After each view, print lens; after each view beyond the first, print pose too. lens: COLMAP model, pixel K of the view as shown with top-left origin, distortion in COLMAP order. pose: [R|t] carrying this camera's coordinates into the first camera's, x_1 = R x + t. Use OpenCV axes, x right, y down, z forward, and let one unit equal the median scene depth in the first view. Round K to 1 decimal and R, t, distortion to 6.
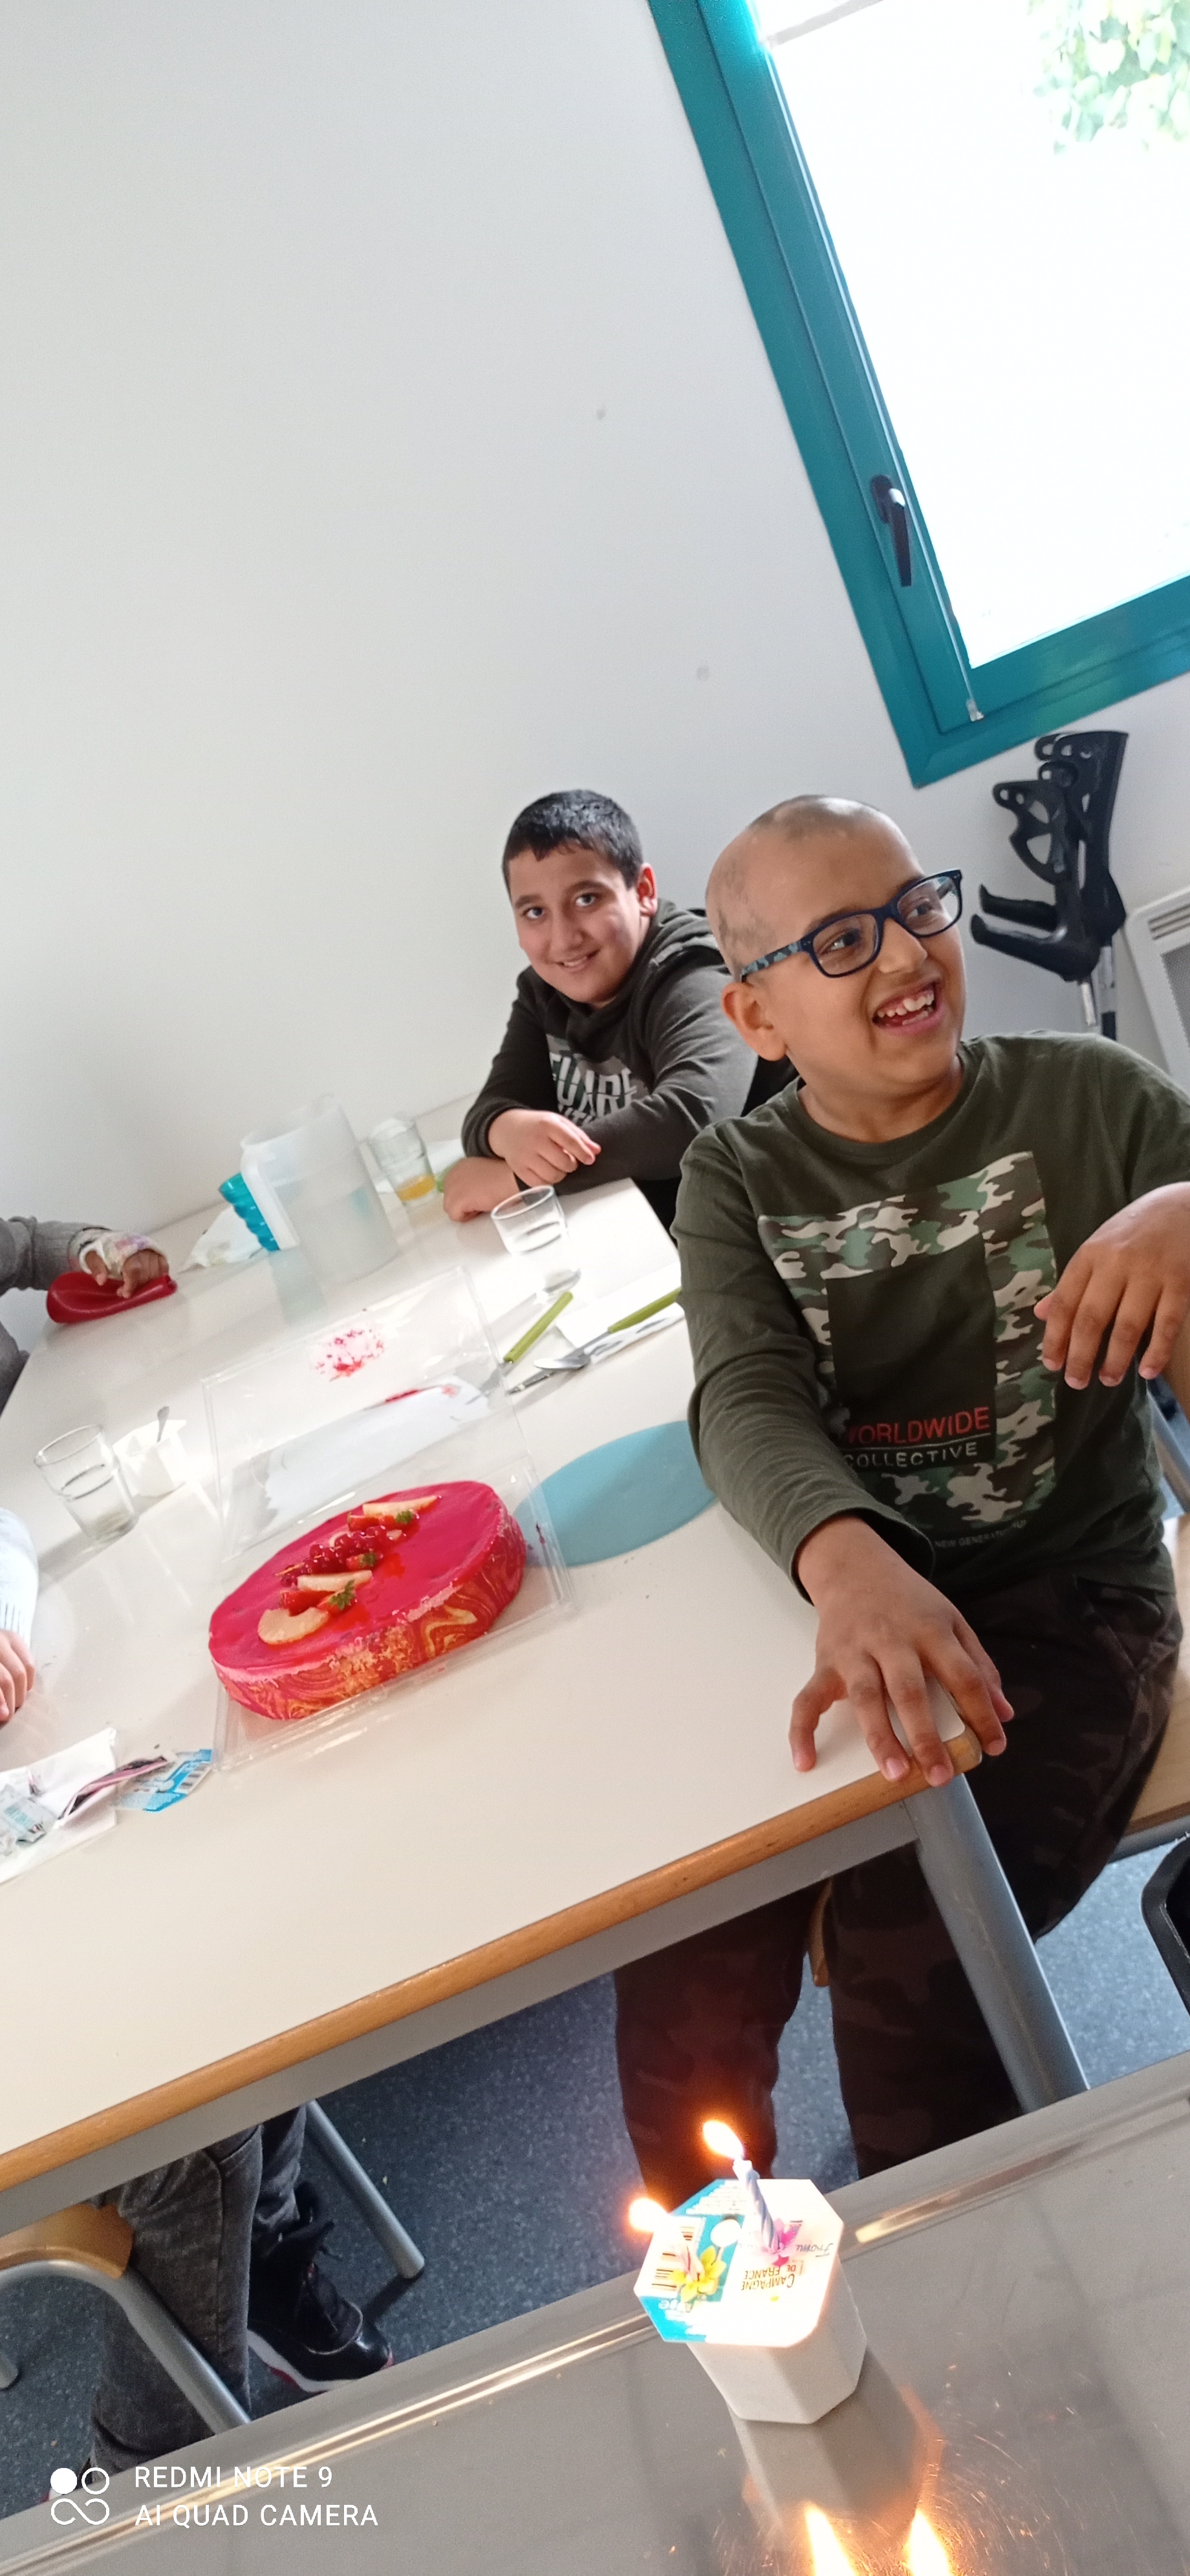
lens RADIAL K [[1913.0, 0, 595.0], [0, 1913.0, 1288.0], [0, 0, 1]] dist [0.034891, -0.009925]
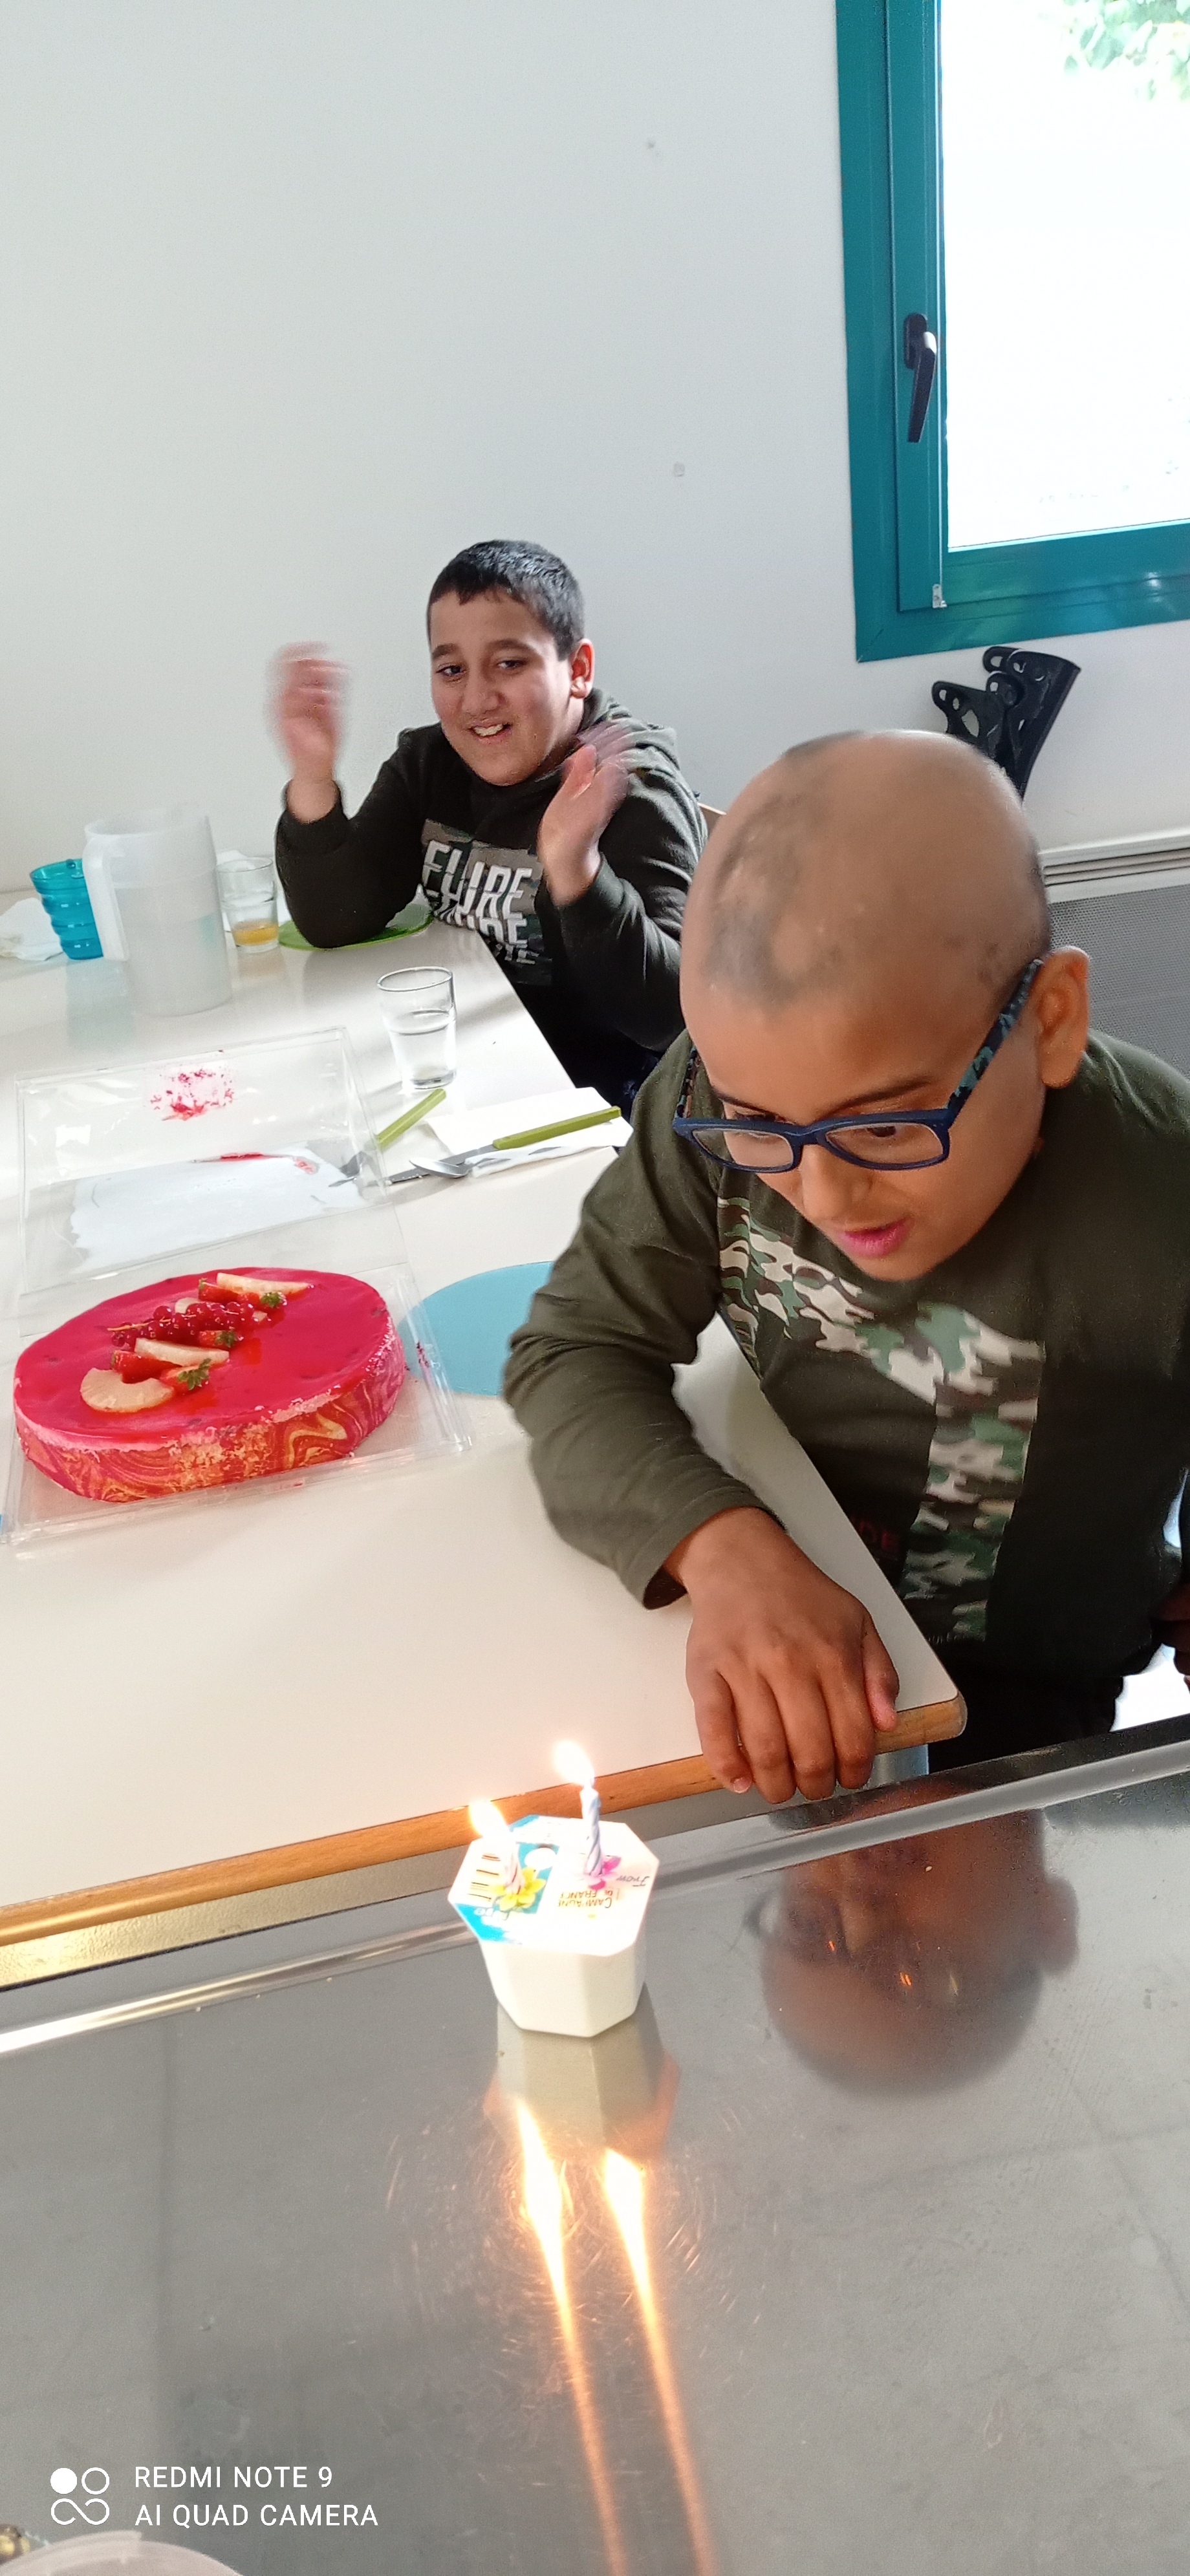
lens RADIAL K [[1913.0, 0, 595.0], [0, 1913.0, 1288.0], [0, 0, 1]] dist [0.034891, -0.009925]
pose [[0.956528, 0.234804, 0.172980, -0.100740], [-0.248739, 0.966484, 0.063543, 0.021847], [-0.152262, -0.103807, 0.982873, 0.120481]]
